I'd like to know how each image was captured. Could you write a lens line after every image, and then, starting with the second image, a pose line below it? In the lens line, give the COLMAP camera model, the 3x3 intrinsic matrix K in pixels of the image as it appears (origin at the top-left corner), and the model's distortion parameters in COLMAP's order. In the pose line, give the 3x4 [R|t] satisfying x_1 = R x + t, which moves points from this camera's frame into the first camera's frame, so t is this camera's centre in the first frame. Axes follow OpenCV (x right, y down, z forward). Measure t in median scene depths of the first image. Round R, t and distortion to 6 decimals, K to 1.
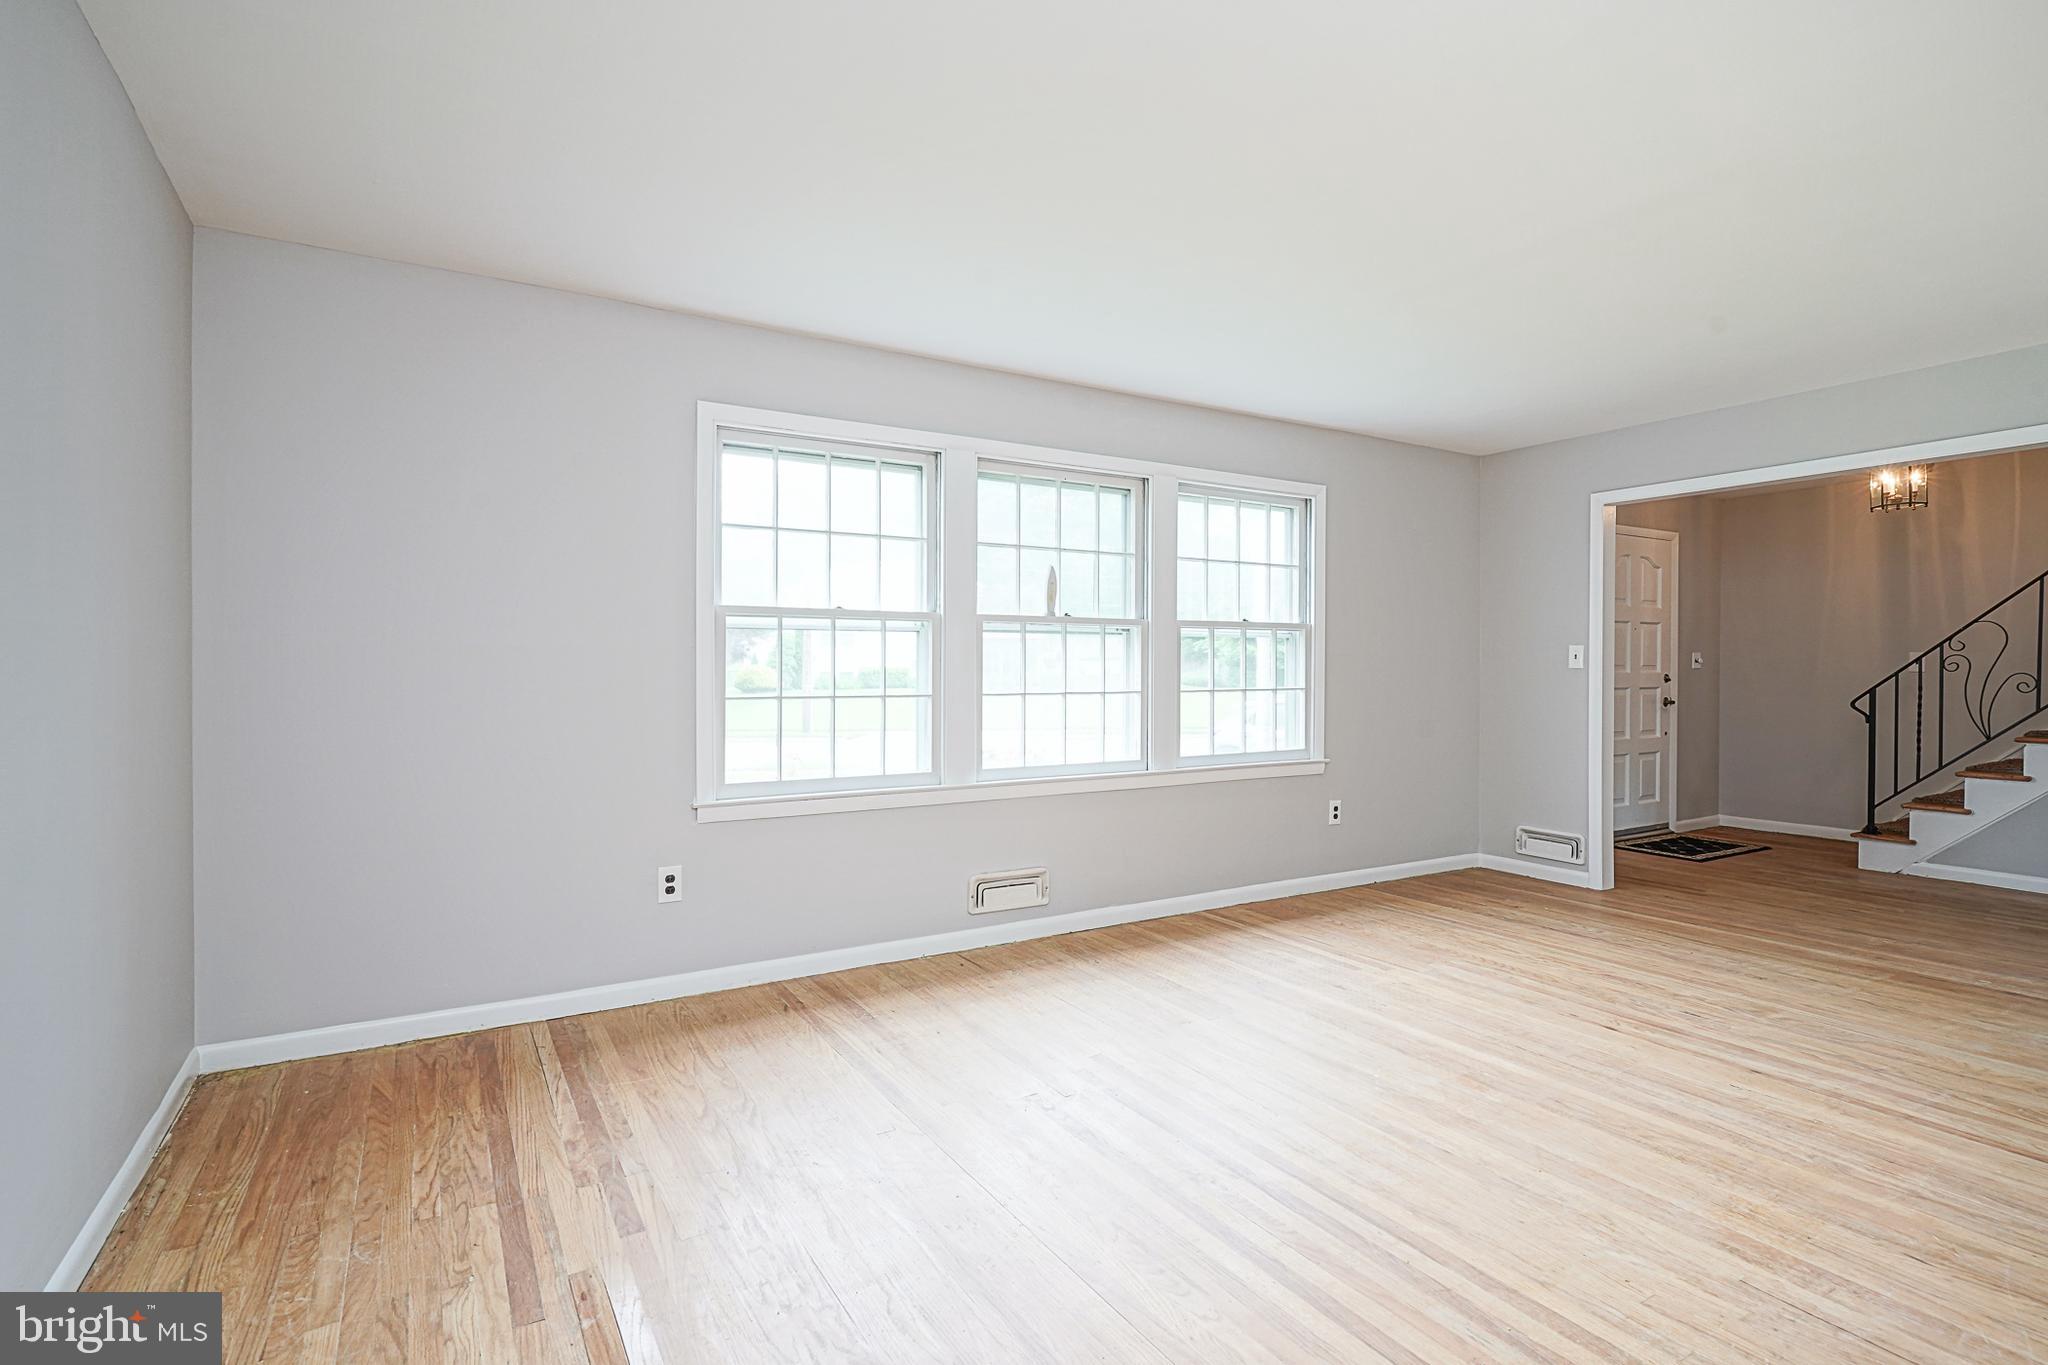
lens RADIAL K [[976.1, 0, 1024.0], [0, 976.1, 682.5], [0, 0, 1]] dist [-0.010570, 0.000793]
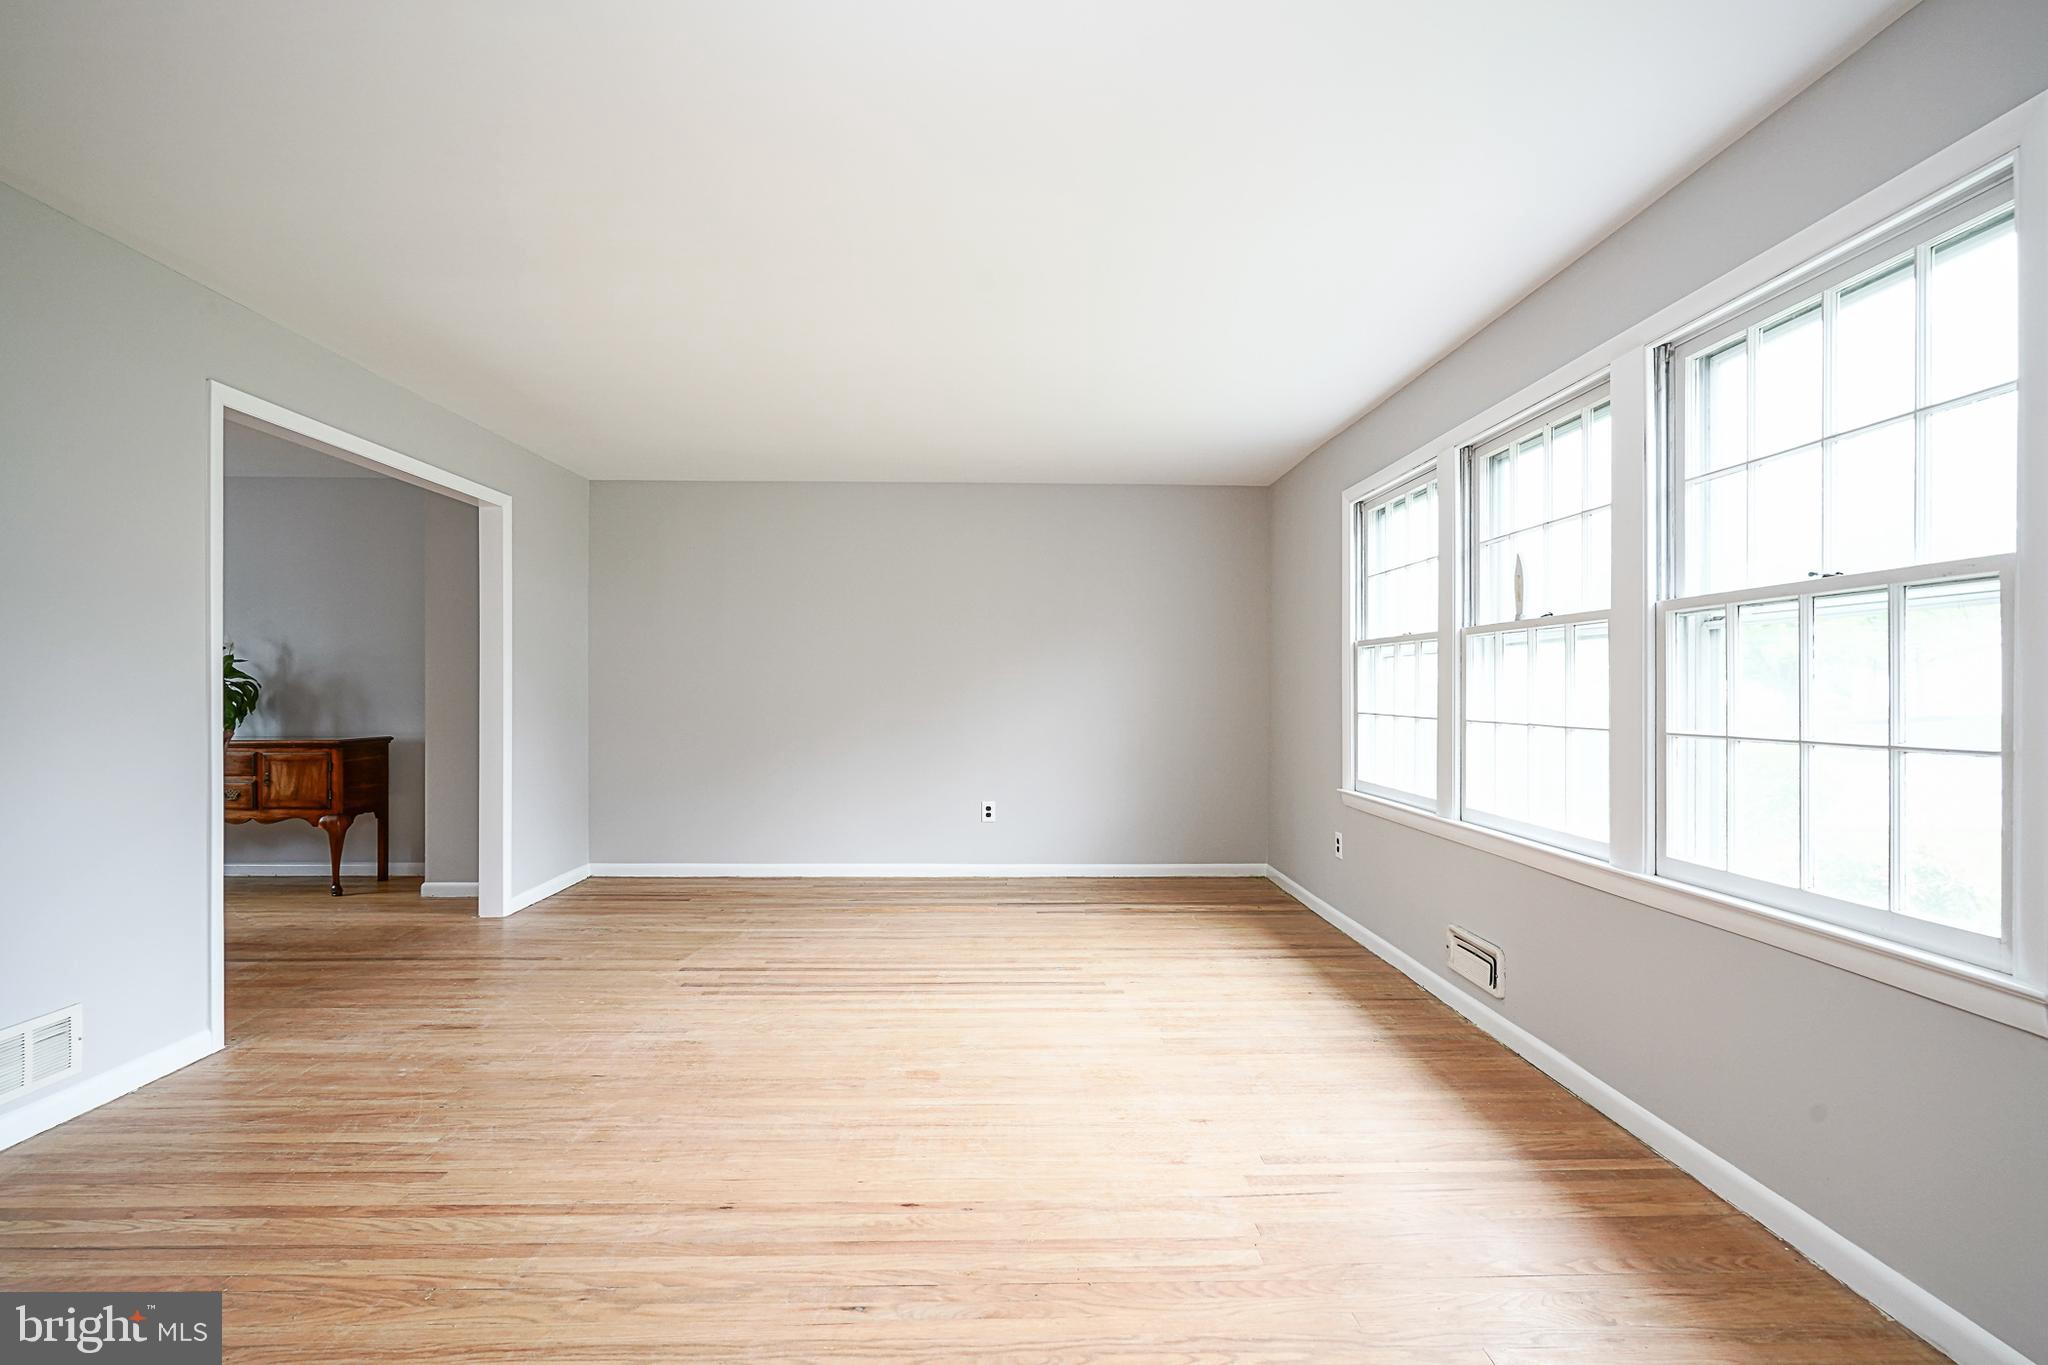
lens RADIAL K [[979.6, 0, 1032.8], [0, 979.6, 690.8], [0, 0, 1]] dist [-0.009083, 0.006061]
pose [[-0.476916, 0.001422, -0.878948, 0.918724], [-0.015541, 0.999829, 0.010049, -0.016720], [0.878811, 0.018452, -0.476813, 1.095794]]
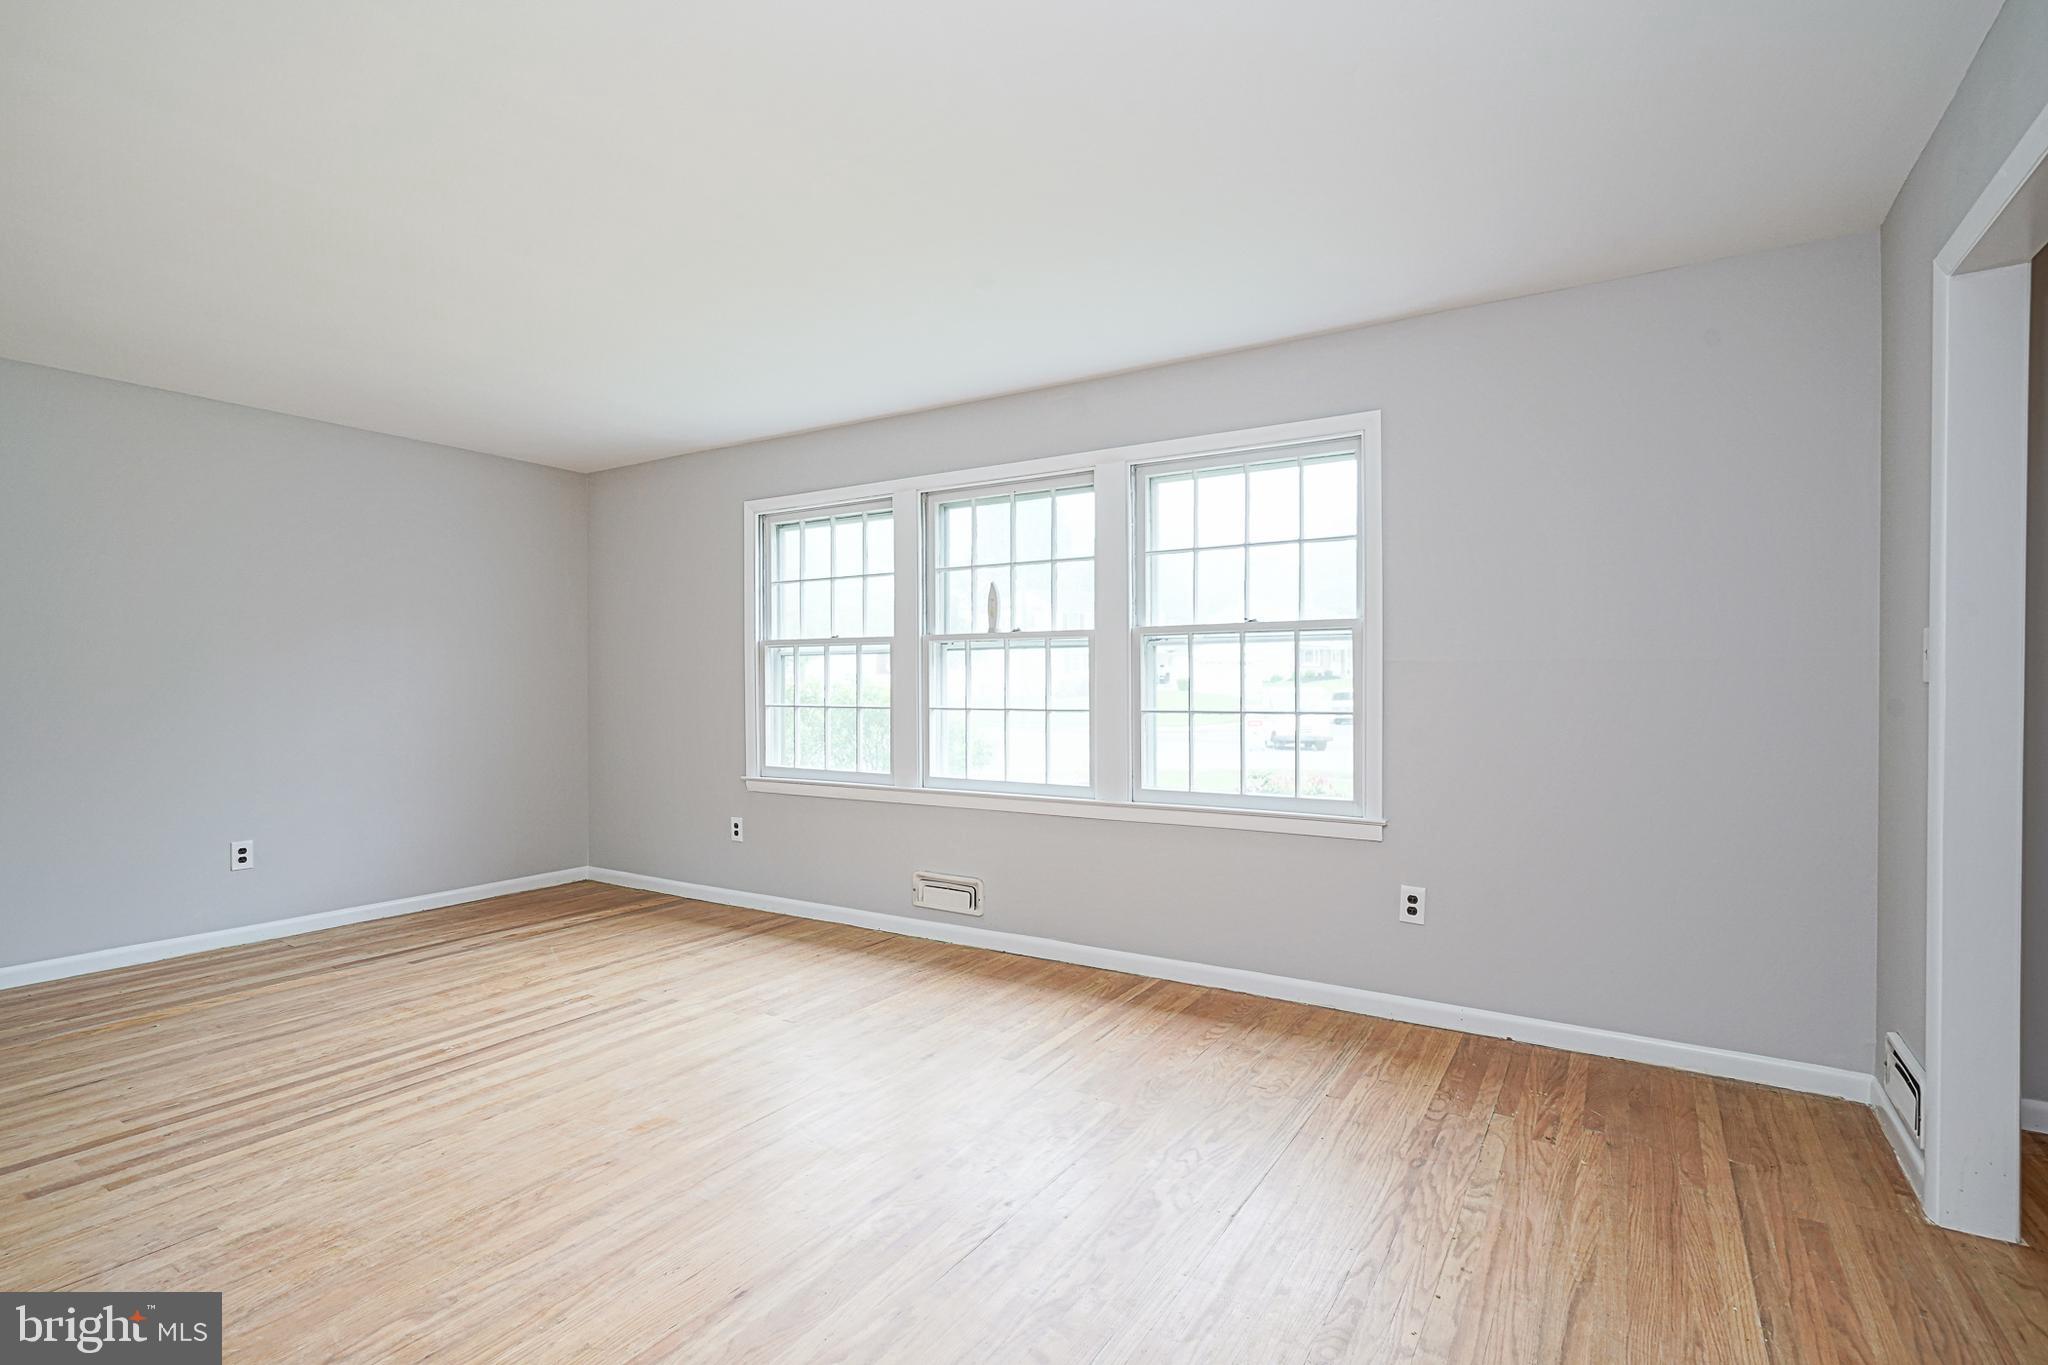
lens RADIAL K [[973.2, 0, 1008.1], [0, 973.2, 689.5], [0, 0, 1]] dist [0.000528, 0.000442]
pose [[0.454231, 0.004948, -0.890870, 0.990939], [-0.010092, 0.999949, 0.000409, -0.010072], [0.890827, 0.008805, 0.454258, 0.593442]]
